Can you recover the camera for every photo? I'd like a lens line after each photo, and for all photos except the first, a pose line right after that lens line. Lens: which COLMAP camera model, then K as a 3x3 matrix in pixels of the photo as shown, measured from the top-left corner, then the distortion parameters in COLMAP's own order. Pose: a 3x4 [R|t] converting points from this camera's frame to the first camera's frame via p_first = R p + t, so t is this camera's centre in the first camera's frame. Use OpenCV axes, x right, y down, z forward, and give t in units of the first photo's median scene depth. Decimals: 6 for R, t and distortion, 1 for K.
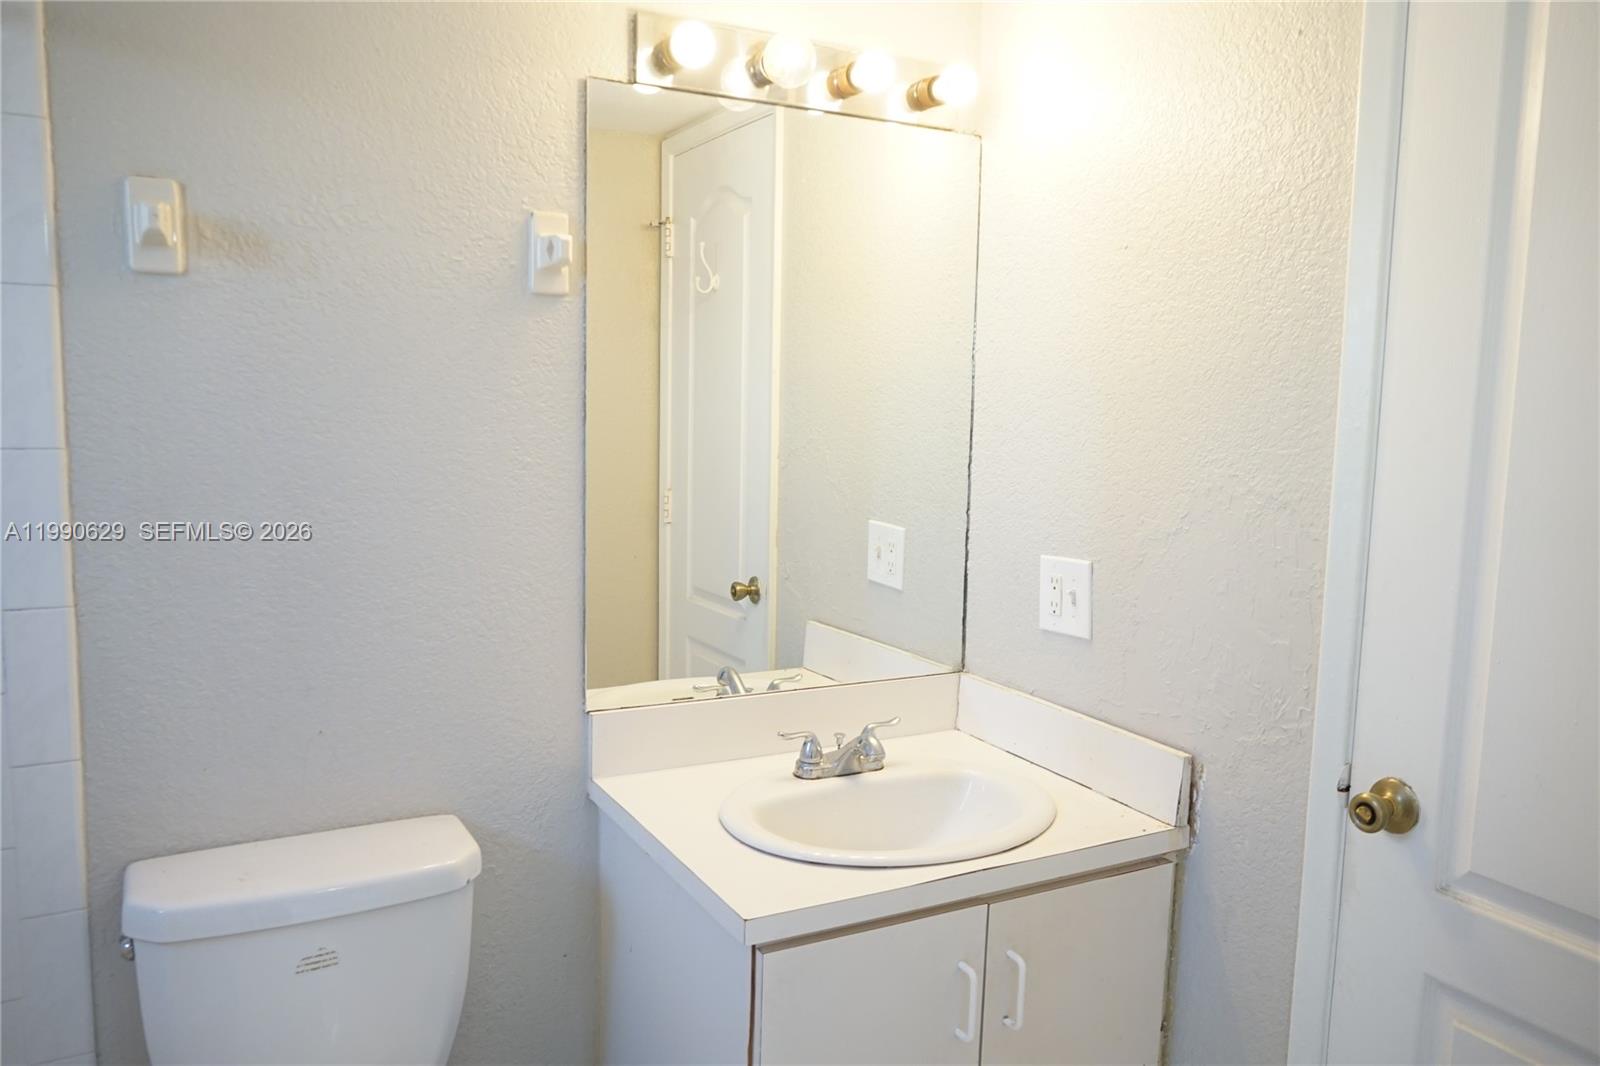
lens RADIAL K [[1206.7, 0, 800.7], [0, 1206.7, 530.5], [0, 0, 1]] dist [-0.044741, 0.052458]
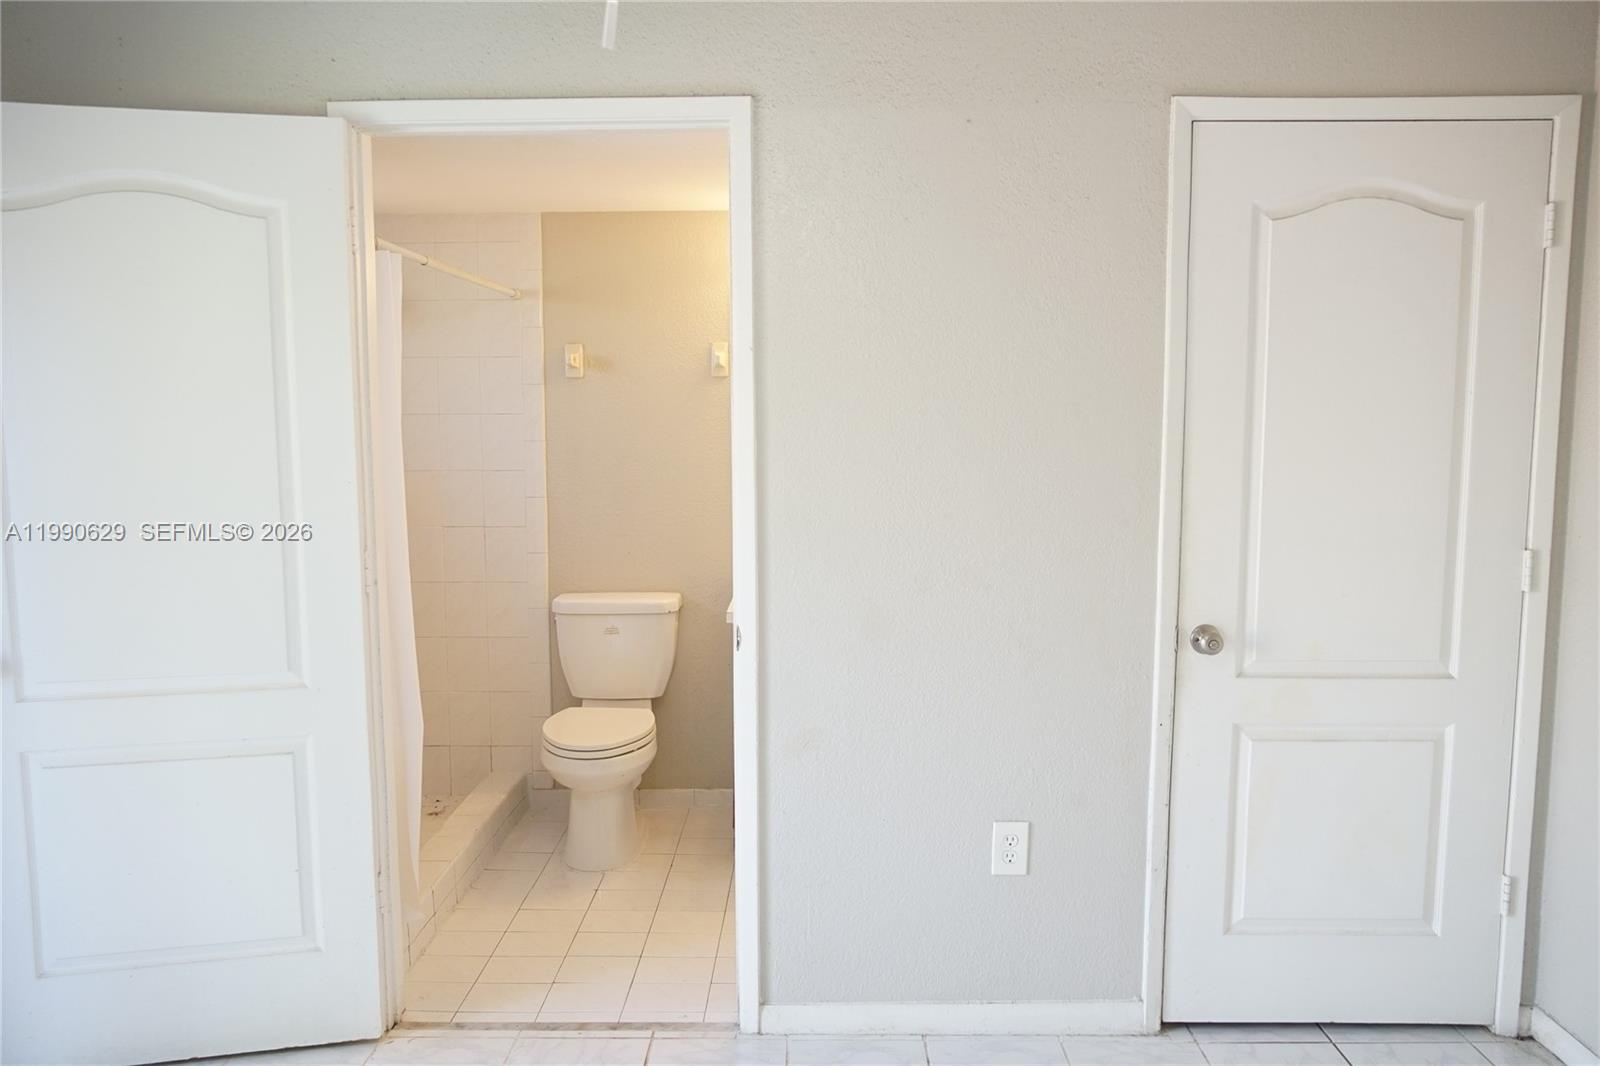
lens RADIAL K [[1206.7, 0, 799.1], [0, 1206.7, 536.4], [0, 0, 1]] dist [-0.044741, 0.052458]
pose [[0.869399, 0.027201, -0.493361, 1.121525], [-0.036312, 0.999301, -0.008893, 0.135737], [0.492774, 0.025646, 0.869779, -1.000647]]
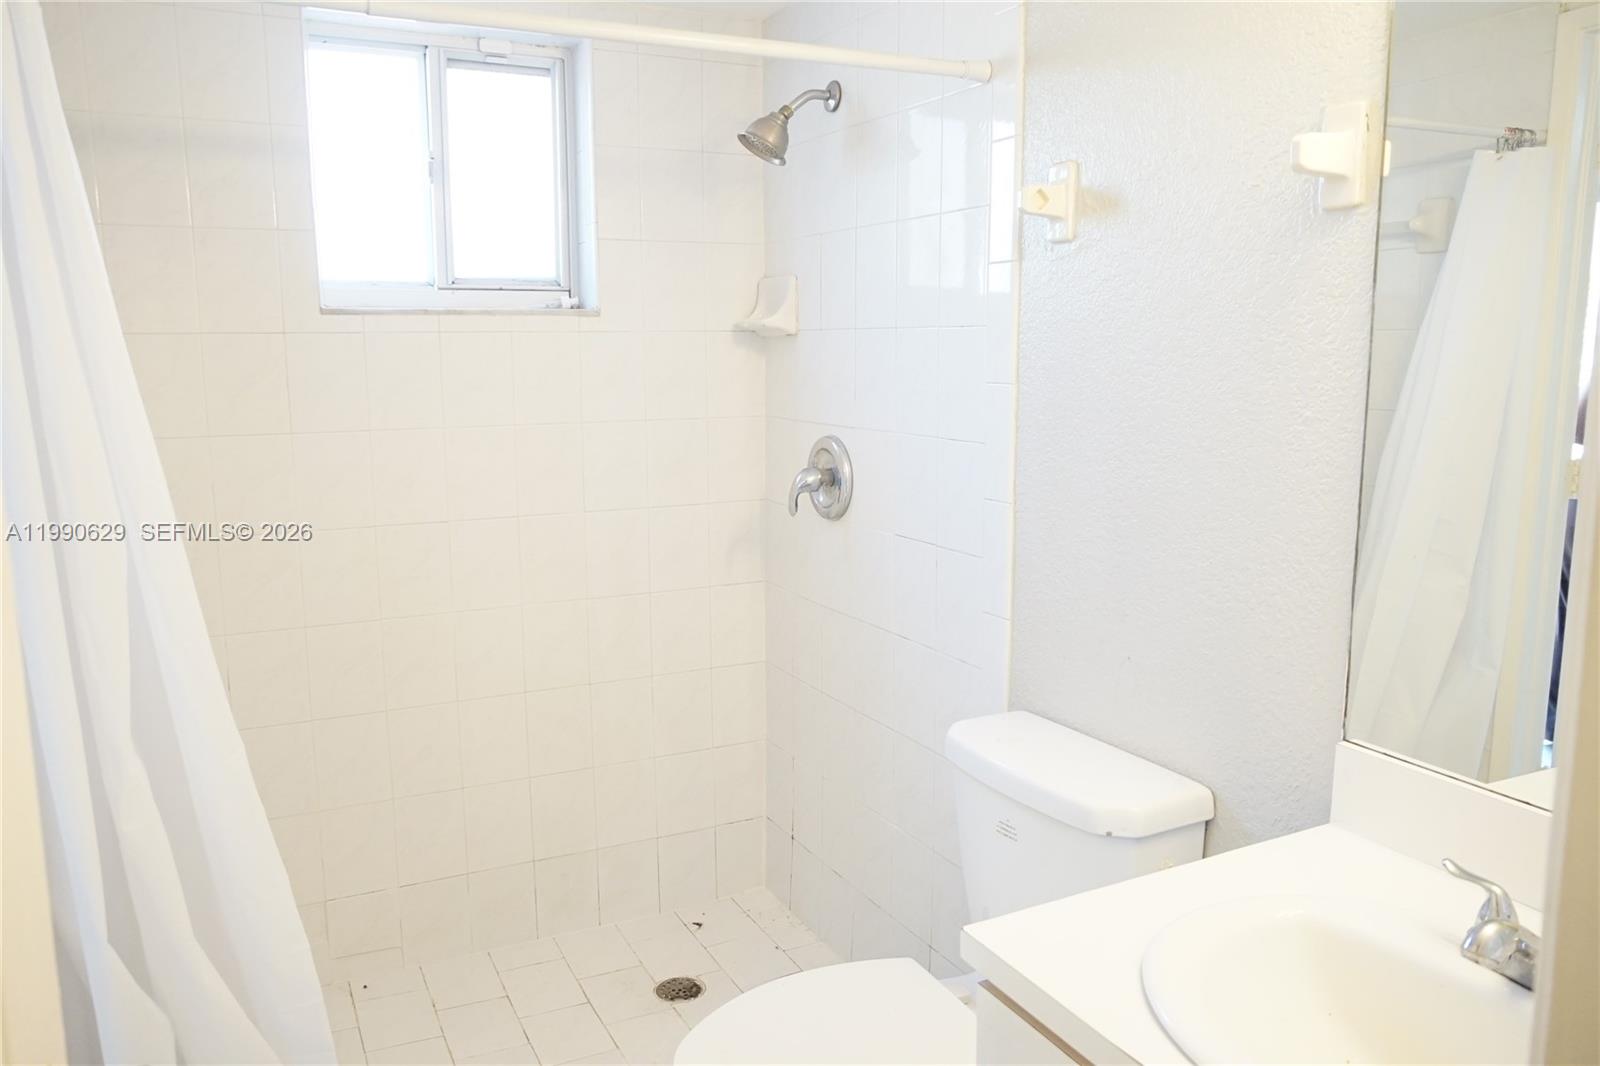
lens RADIAL K [[1206.7, 0, 801.5], [0, 1206.7, 533.2], [0, 0, 1]] dist [-0.044741, 0.052458]
pose [[-0.029303, 0.135053, -0.990405, 0.622706], [-0.108723, 0.984521, 0.137468, -0.053820], [0.993640, 0.111708, -0.014166, 0.681176]]
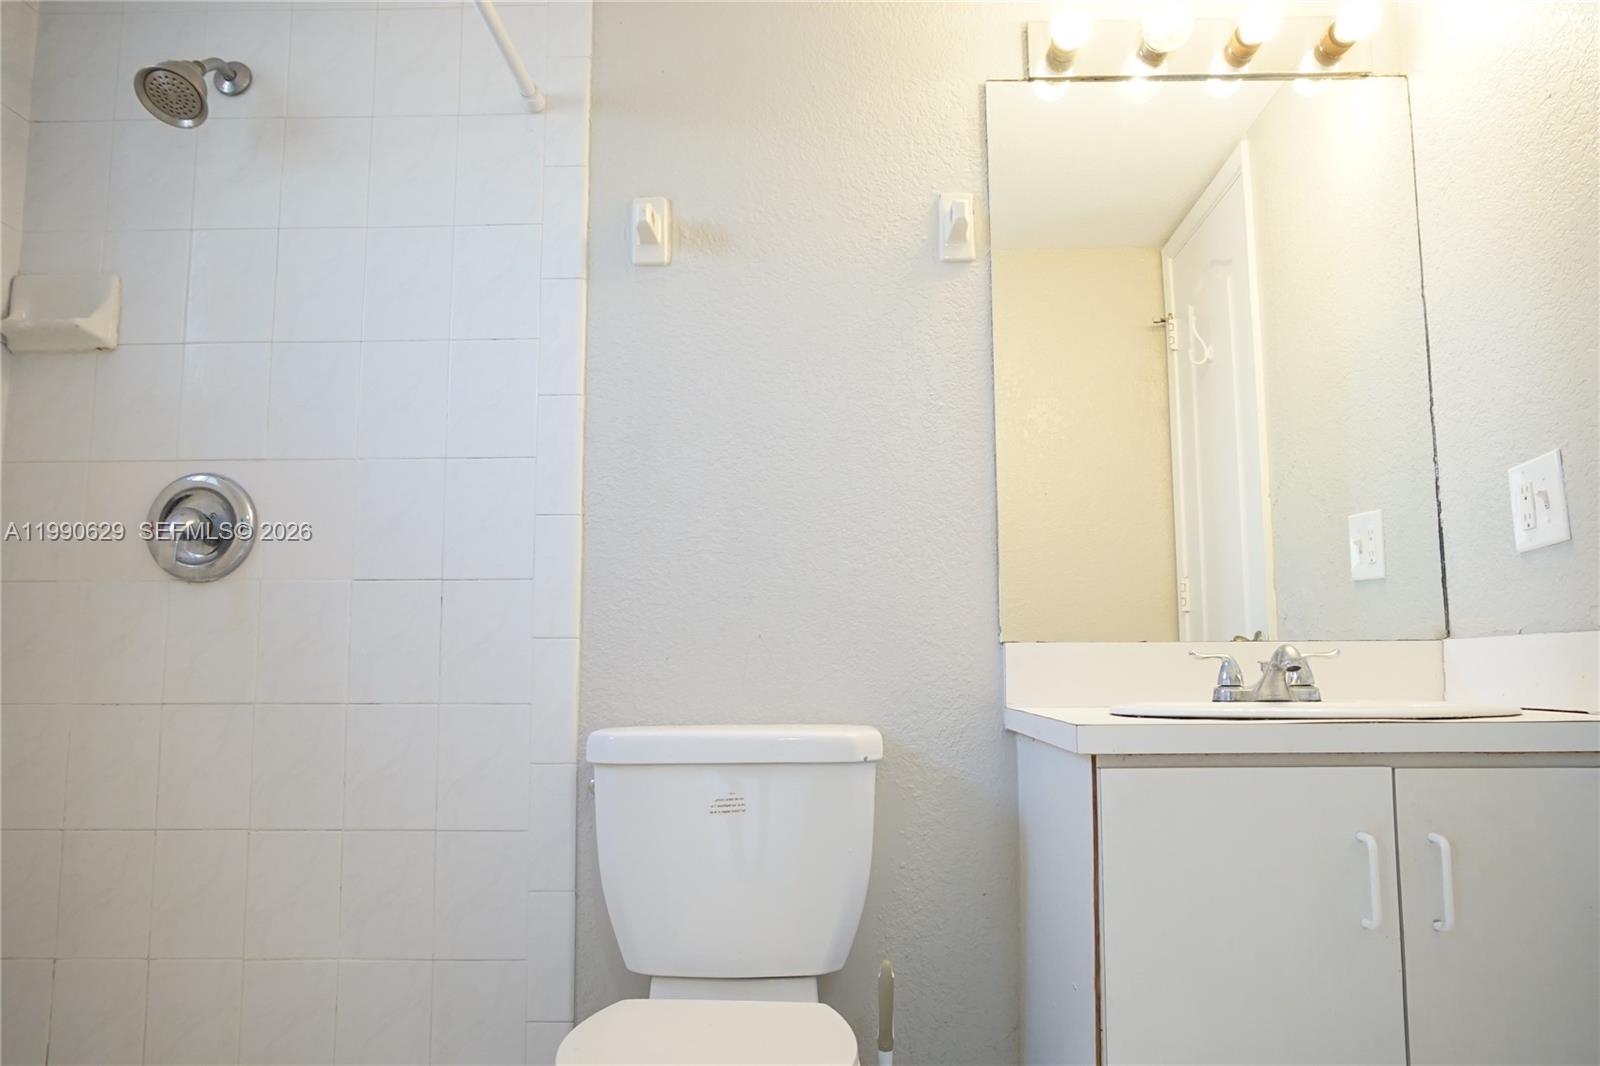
lens RADIAL K [[1206.7, 0, 800.9], [0, 1206.7, 524.3], [0, 0, 1]] dist [-0.044741, 0.052458]
pose [[0.867012, -0.087093, -0.490617, 0.199393], [-0.033897, 0.972017, -0.232453, 0.315460], [0.497133, 0.218170, 0.839798, 0.026845]]
